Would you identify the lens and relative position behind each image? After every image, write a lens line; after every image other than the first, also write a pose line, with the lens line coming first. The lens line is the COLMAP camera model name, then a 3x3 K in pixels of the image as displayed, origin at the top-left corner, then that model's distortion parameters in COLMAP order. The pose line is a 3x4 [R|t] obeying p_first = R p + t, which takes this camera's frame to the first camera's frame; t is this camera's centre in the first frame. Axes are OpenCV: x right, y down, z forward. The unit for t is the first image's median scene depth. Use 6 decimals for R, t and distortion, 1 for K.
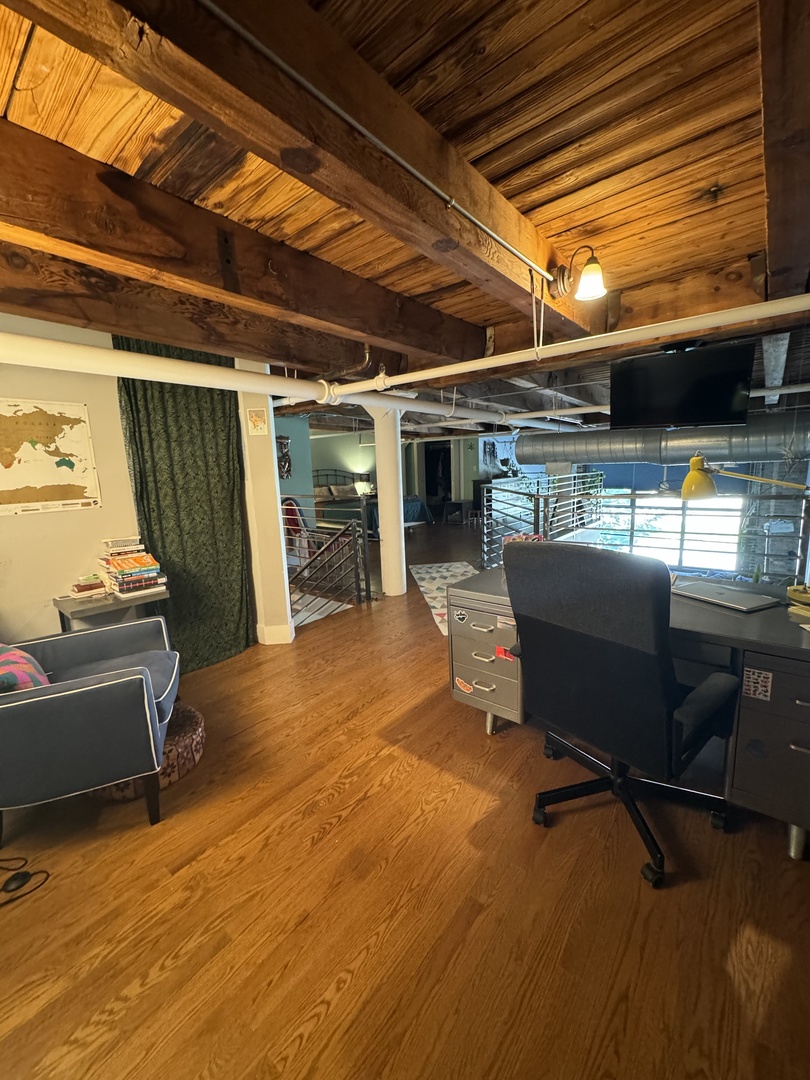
lens RADIAL K [[431.1, 0, 407.1], [0, 431.1, 536.6], [0, 0, 1]] dist [-0.003906, 0.000168]
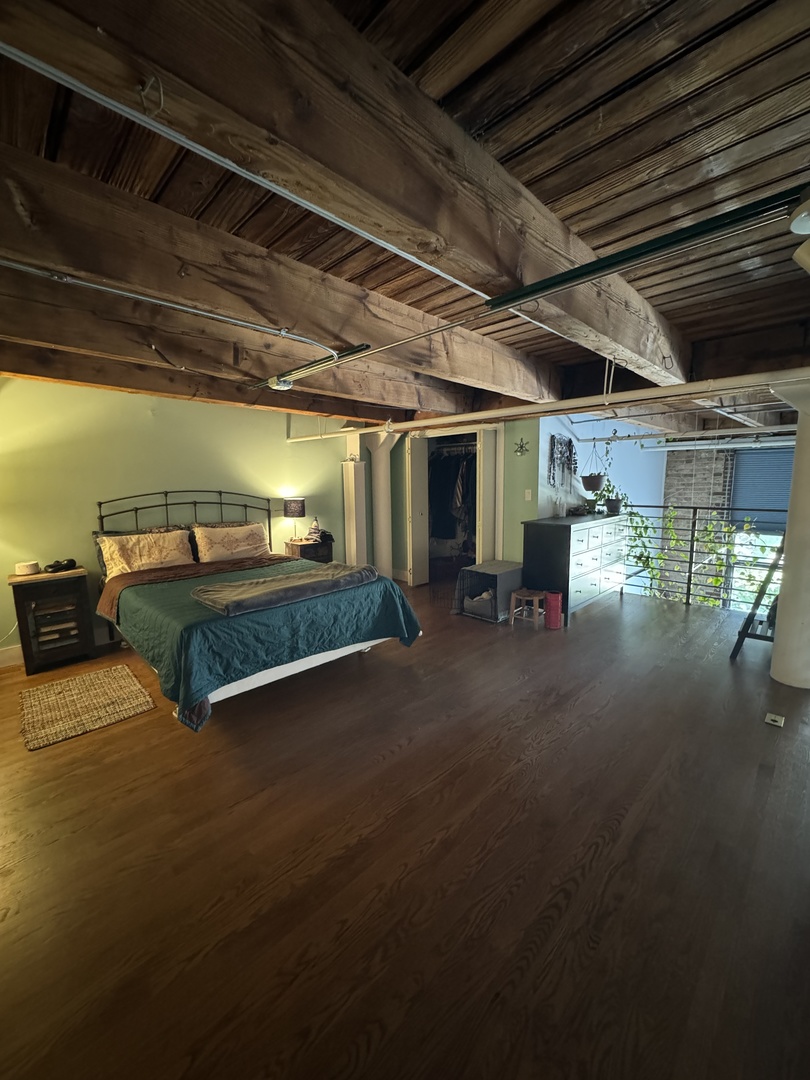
lens RADIAL K [[431.1, 0, 403.2], [0, 431.1, 544.6], [0, 0, 1]] dist [-0.003906, 0.000168]
pose [[0.995017, 0.034261, -0.093632, 0.070594], [-0.035928, 0.999223, -0.016176, -0.094562], [0.093006, 0.019460, 0.995475, 0.541180]]
